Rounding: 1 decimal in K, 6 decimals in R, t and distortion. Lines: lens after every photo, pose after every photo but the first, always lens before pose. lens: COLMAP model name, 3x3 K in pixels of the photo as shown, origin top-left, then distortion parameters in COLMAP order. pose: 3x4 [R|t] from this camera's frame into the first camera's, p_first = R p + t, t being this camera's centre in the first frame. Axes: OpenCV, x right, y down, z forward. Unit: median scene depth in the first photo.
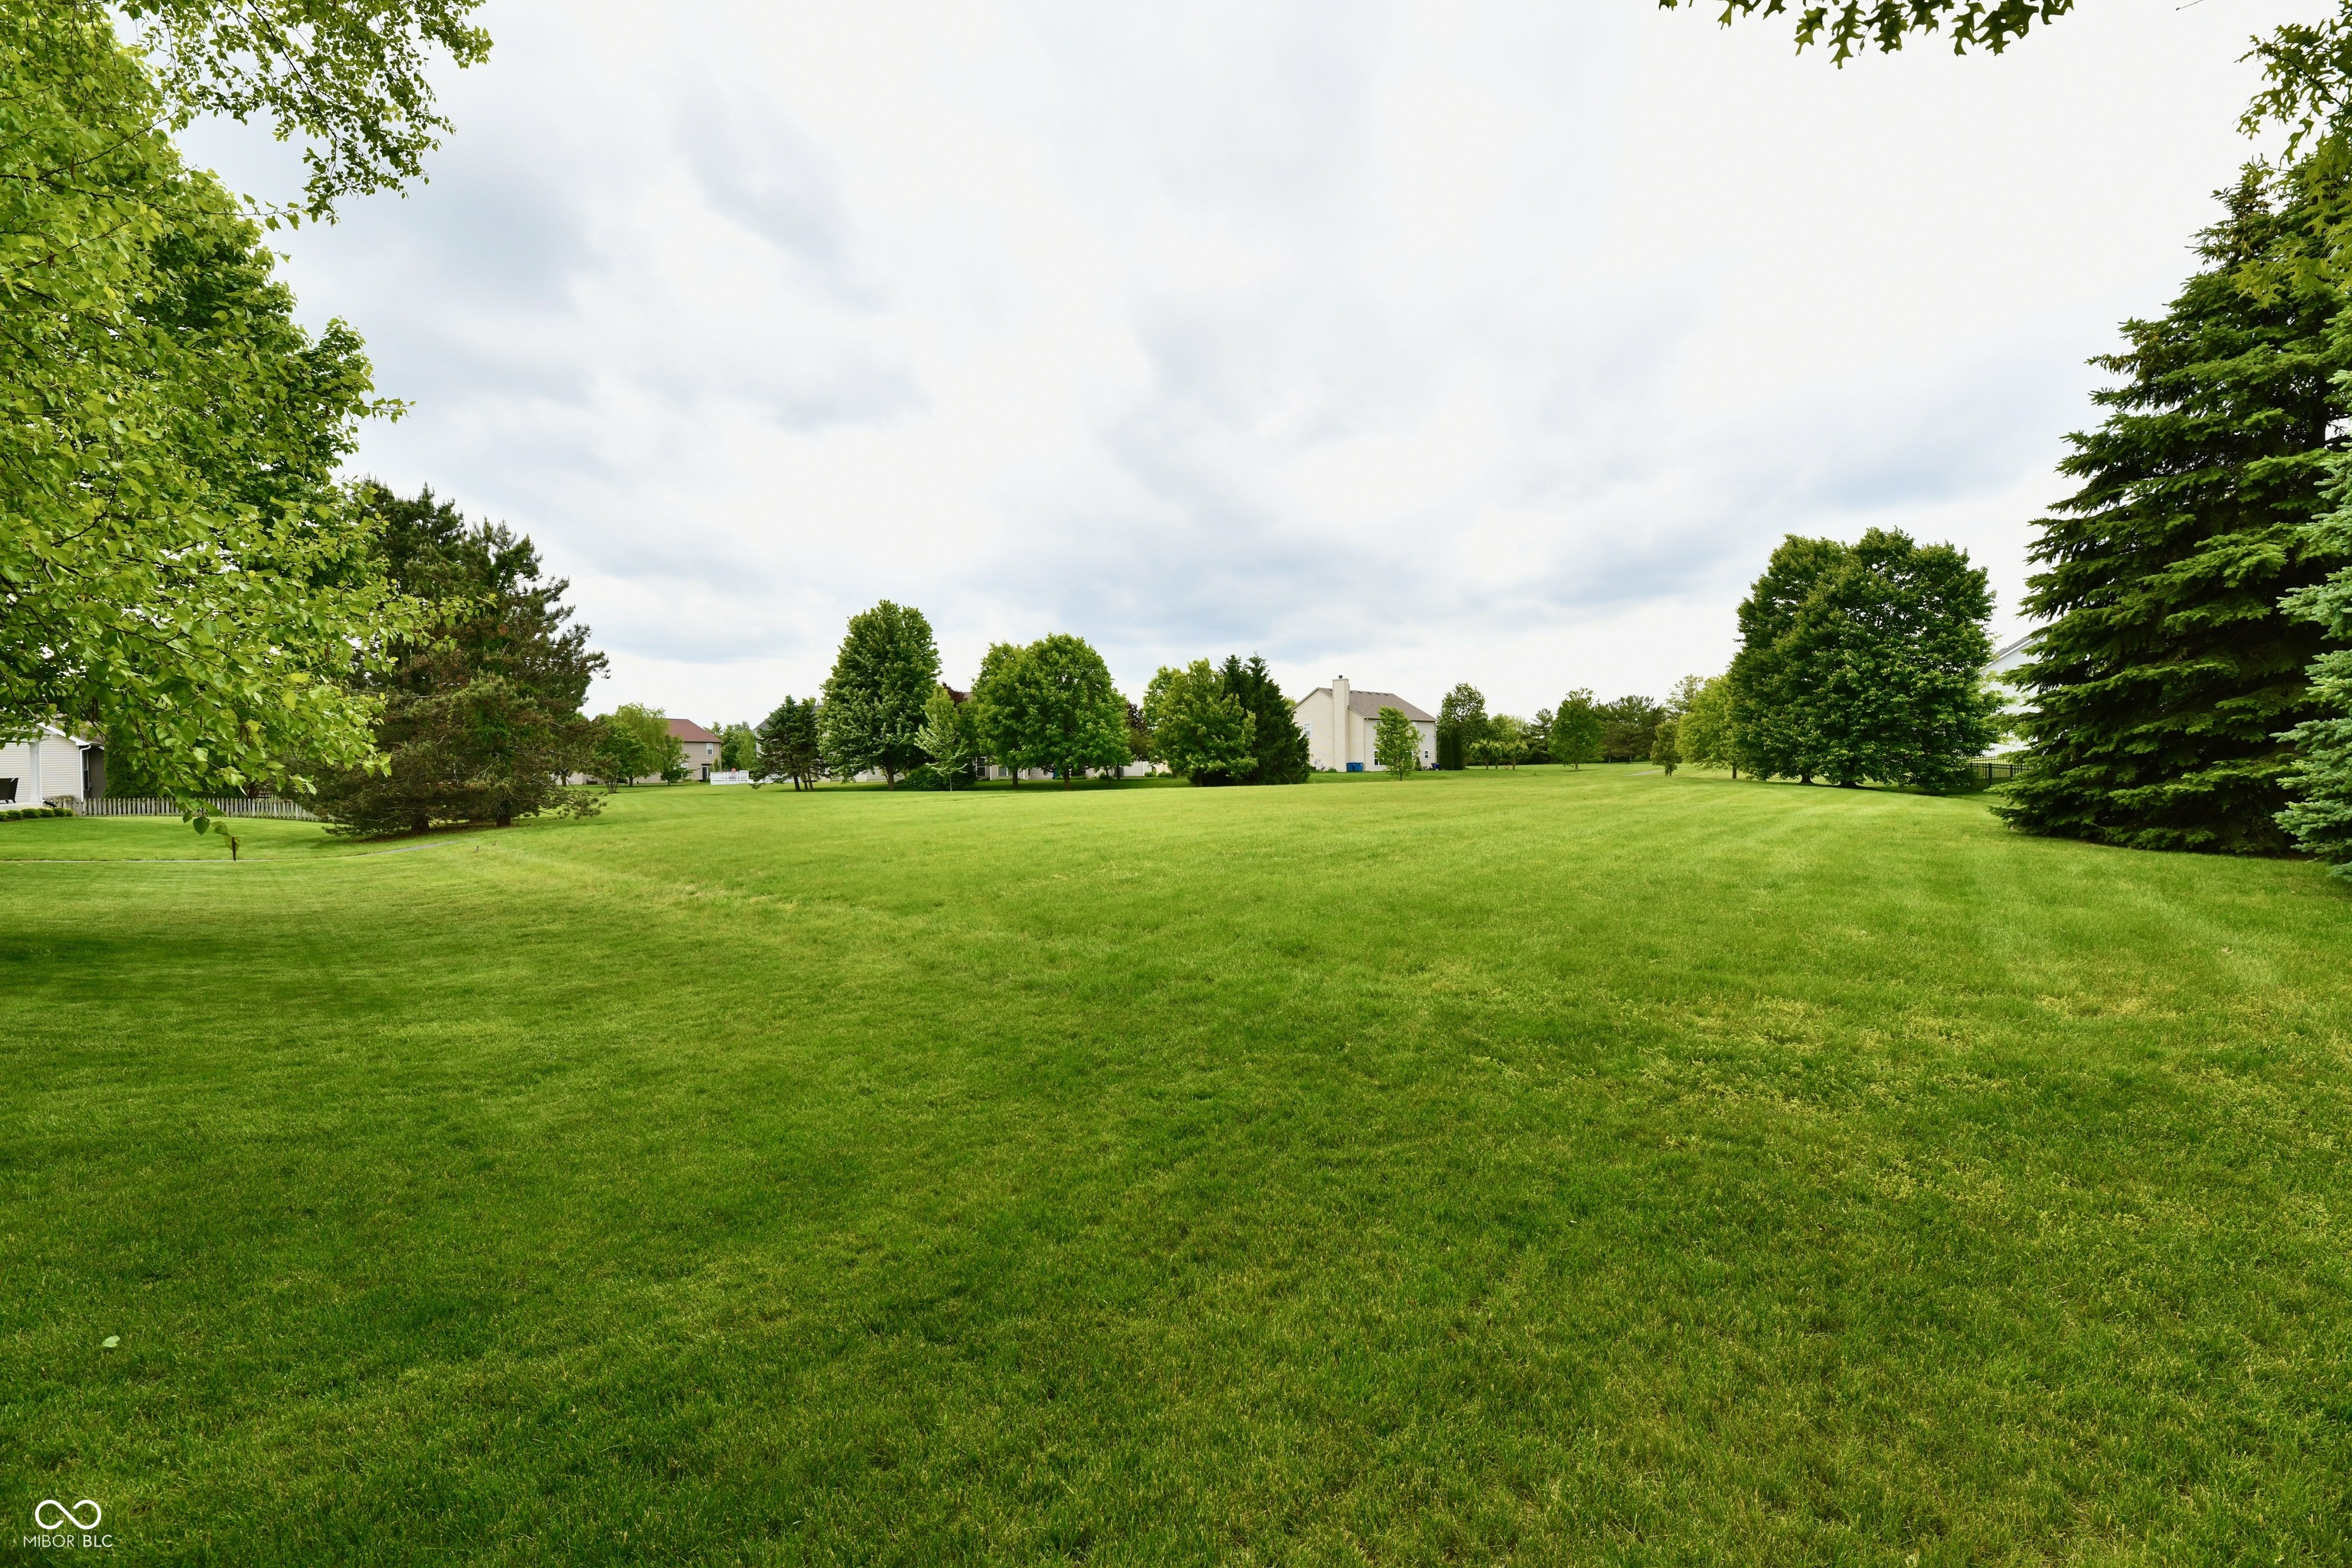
lens RADIAL K [[967.5, 0, 1191.8], [0, 967.5, 755.7], [0, 0, 1]] dist [-0.000033, -0.000621]
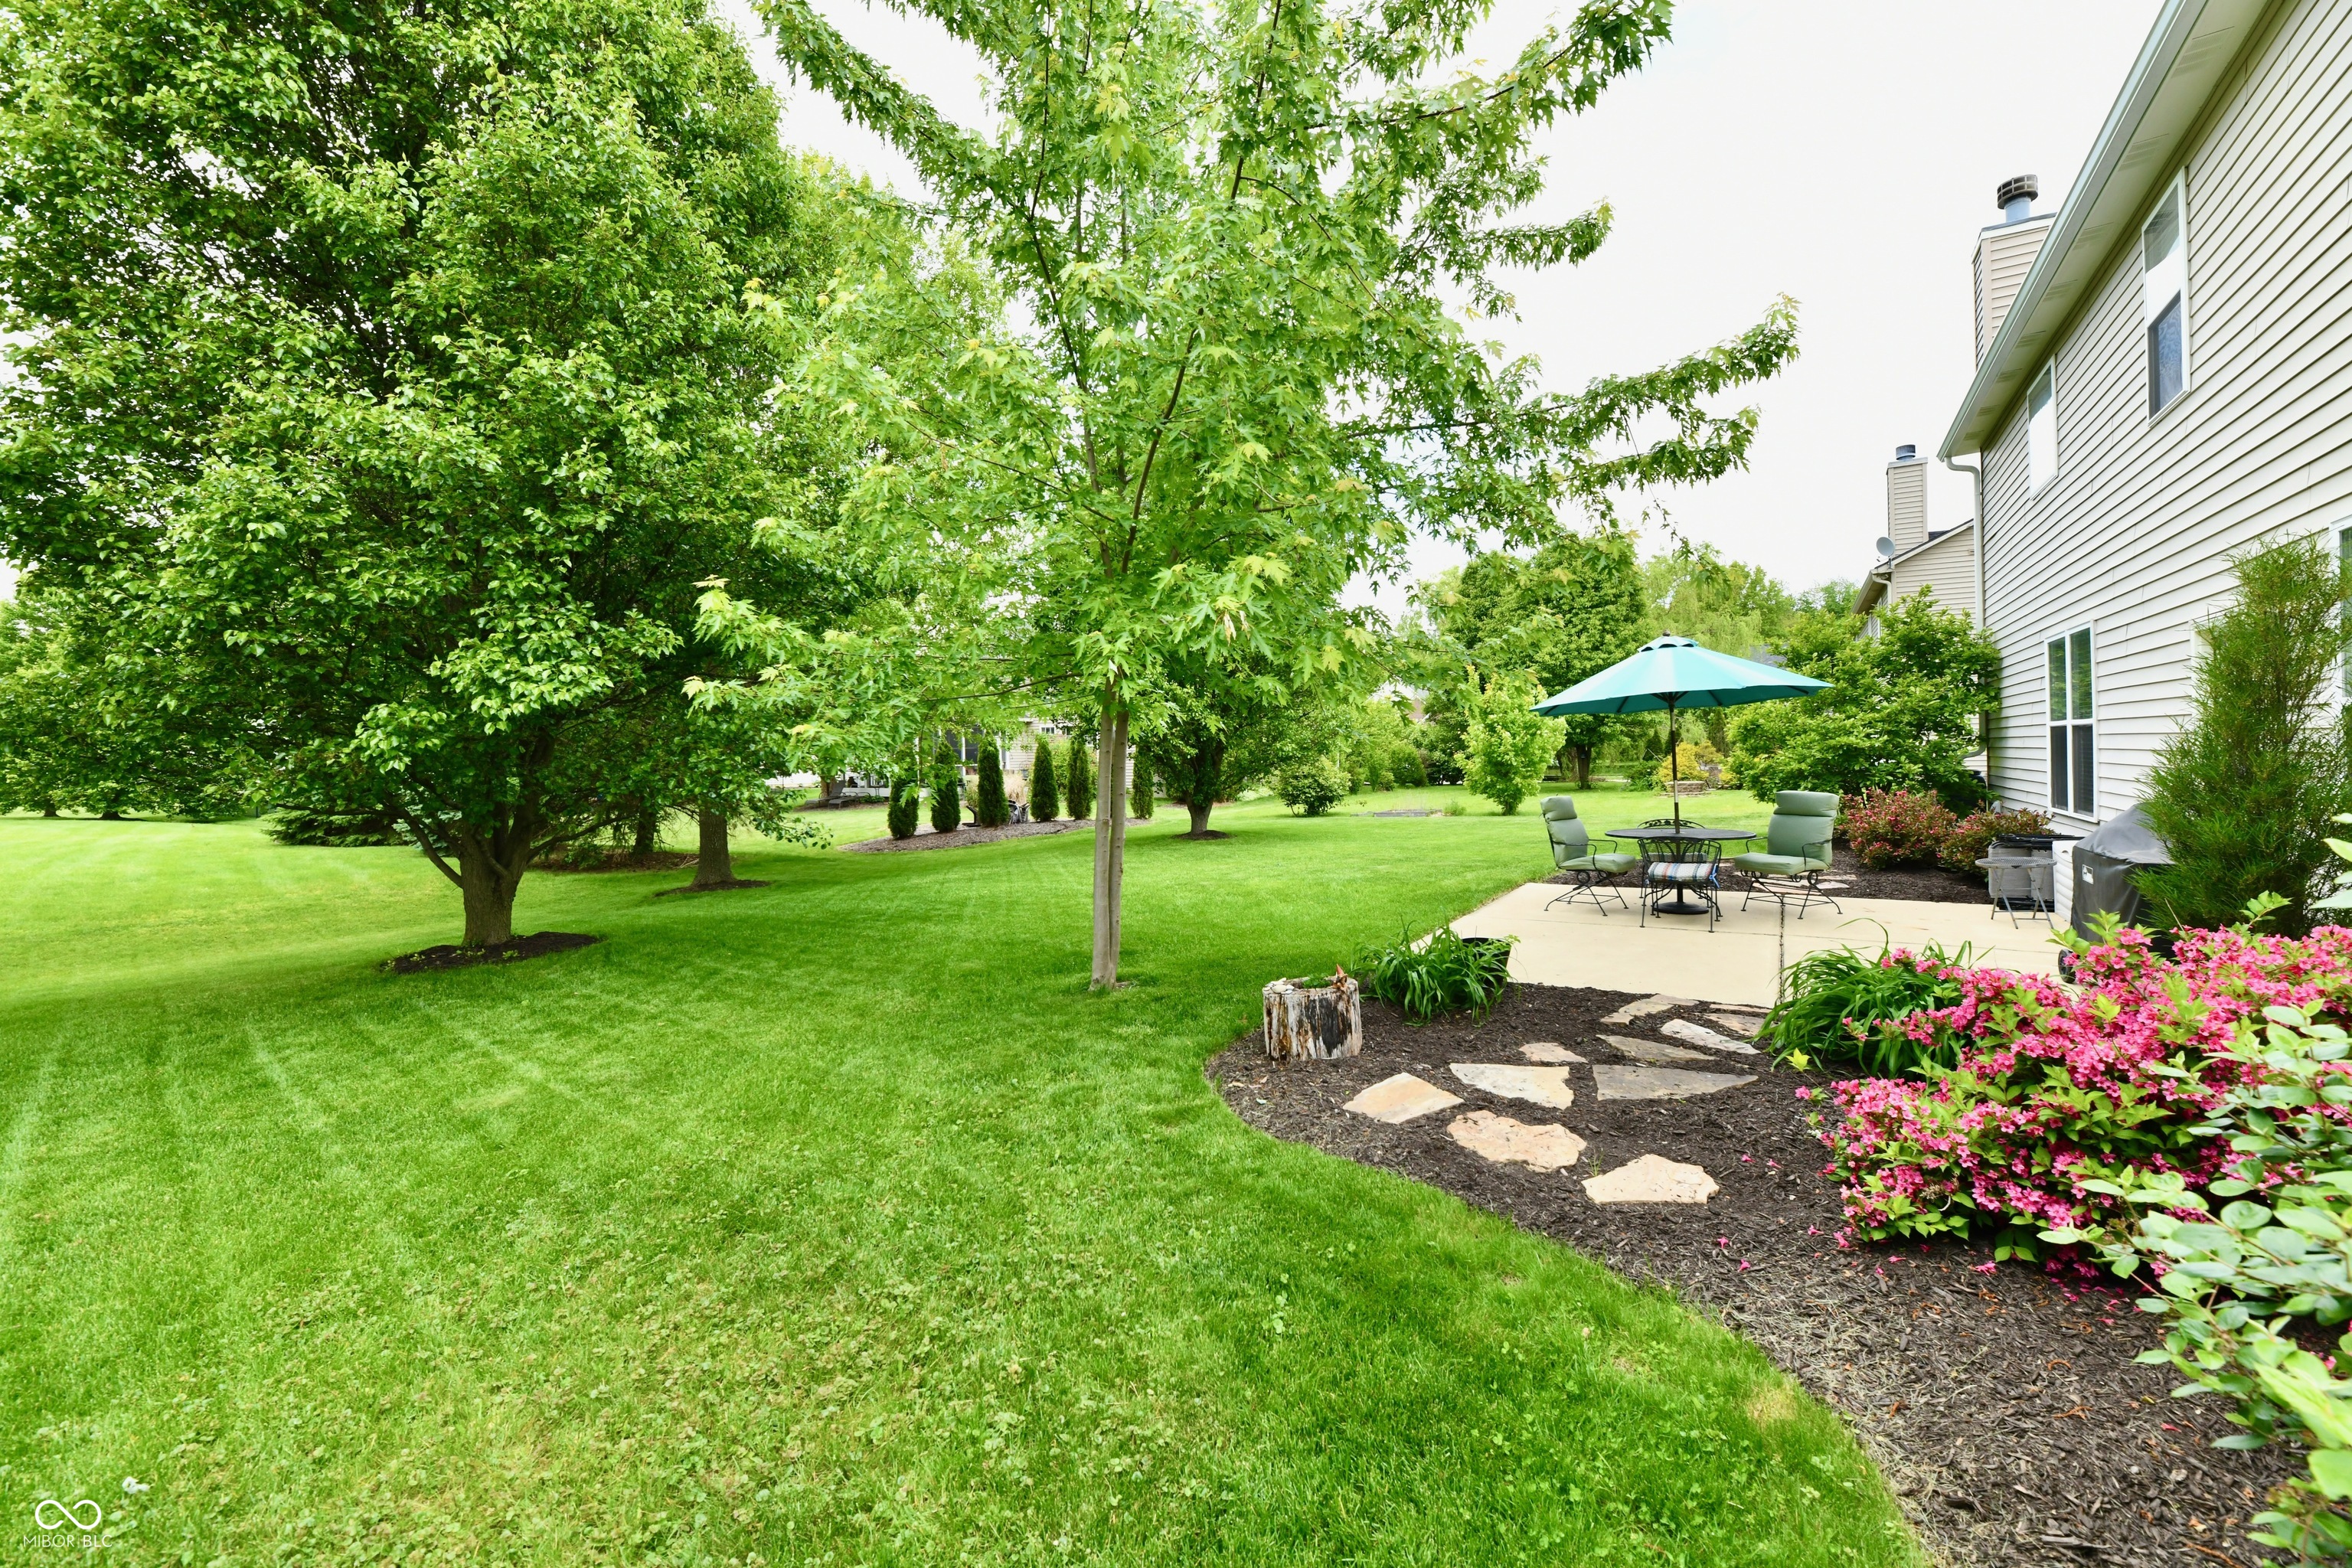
lens RADIAL K [[967.5, 0, 1191.8], [0, 967.5, 755.7], [0, 0, 1]] dist [-0.000033, -0.000621]
pose [[0.112236, 0.019026, 0.993499, -0.211306], [0.002072, 0.999810, -0.019380, -0.012251], [-0.993679, 0.004233, 0.112175, -0.252475]]
